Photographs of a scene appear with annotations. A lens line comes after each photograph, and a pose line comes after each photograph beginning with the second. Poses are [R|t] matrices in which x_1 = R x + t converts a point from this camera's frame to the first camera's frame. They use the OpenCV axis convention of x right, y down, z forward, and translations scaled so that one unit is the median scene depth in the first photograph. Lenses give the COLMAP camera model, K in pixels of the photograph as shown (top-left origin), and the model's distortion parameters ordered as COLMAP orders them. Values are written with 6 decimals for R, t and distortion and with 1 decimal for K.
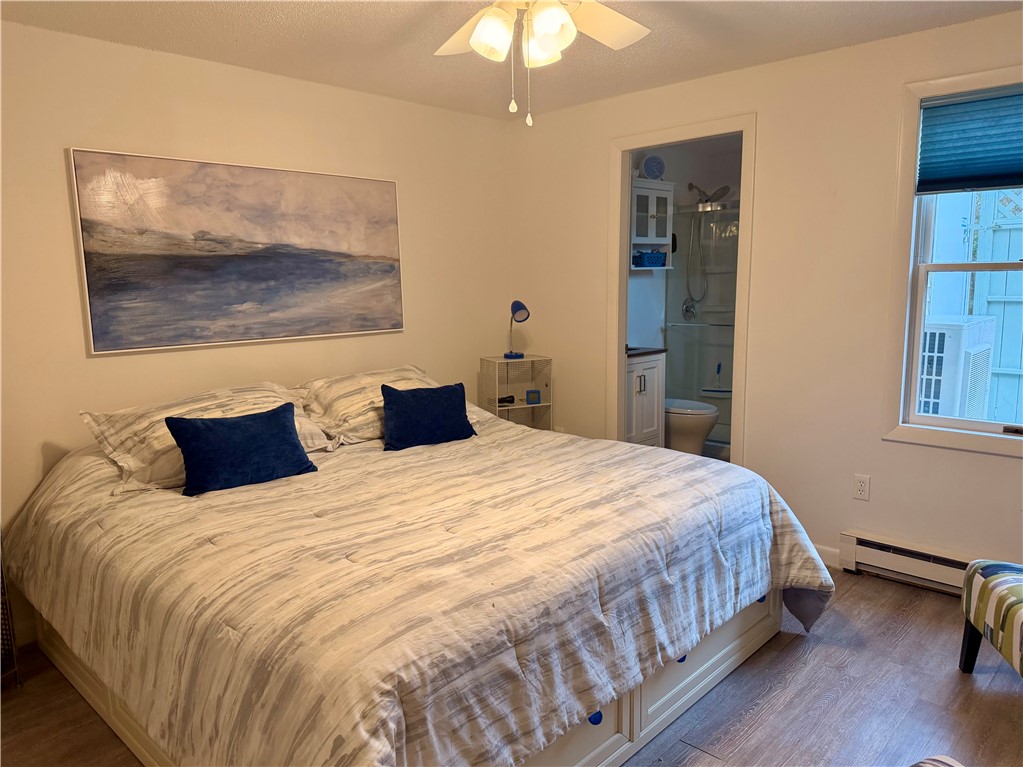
lens RADIAL K [[730.0, 0, 506.2], [0, 730.0, 383.6], [0, 0, 1]] dist [0.027415, -0.008448]
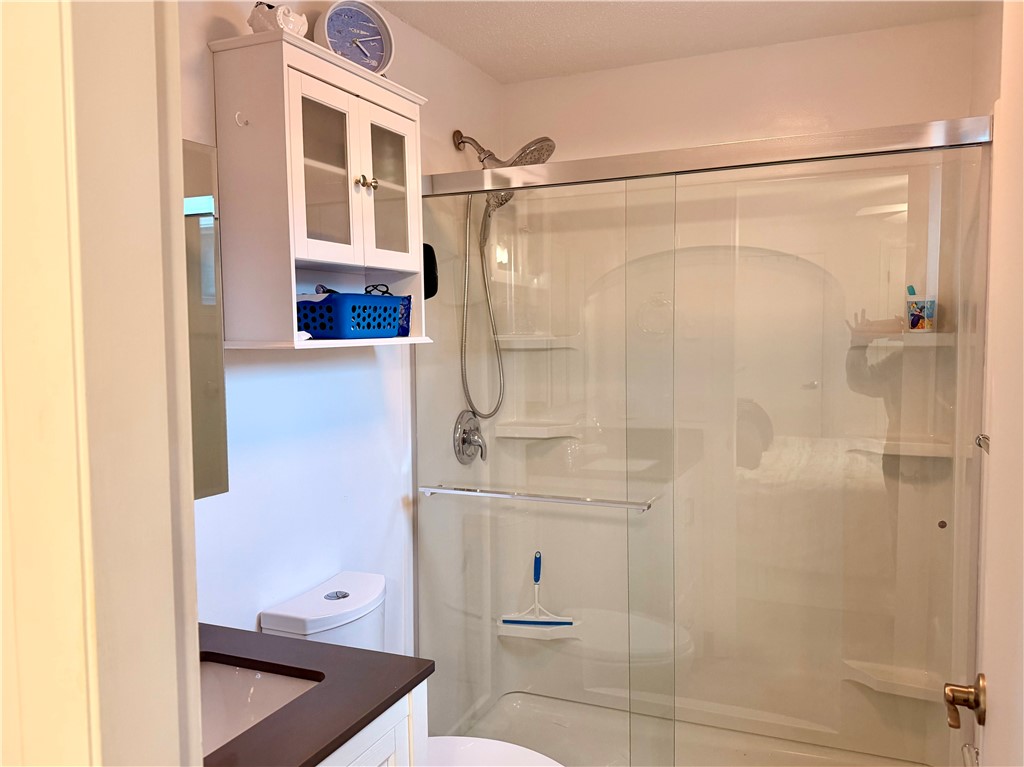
lens RADIAL K [[812.7, 0, 511.6], [0, 812.7, 387.9], [0, 0, 1]] dist [0.078112, 0.000661]
pose [[0.940742, -0.027066, 0.338042, 0.134208], [0.056528, 0.995379, -0.077618, -0.104115], [-0.334380, 0.092127, 0.937925, 0.631926]]
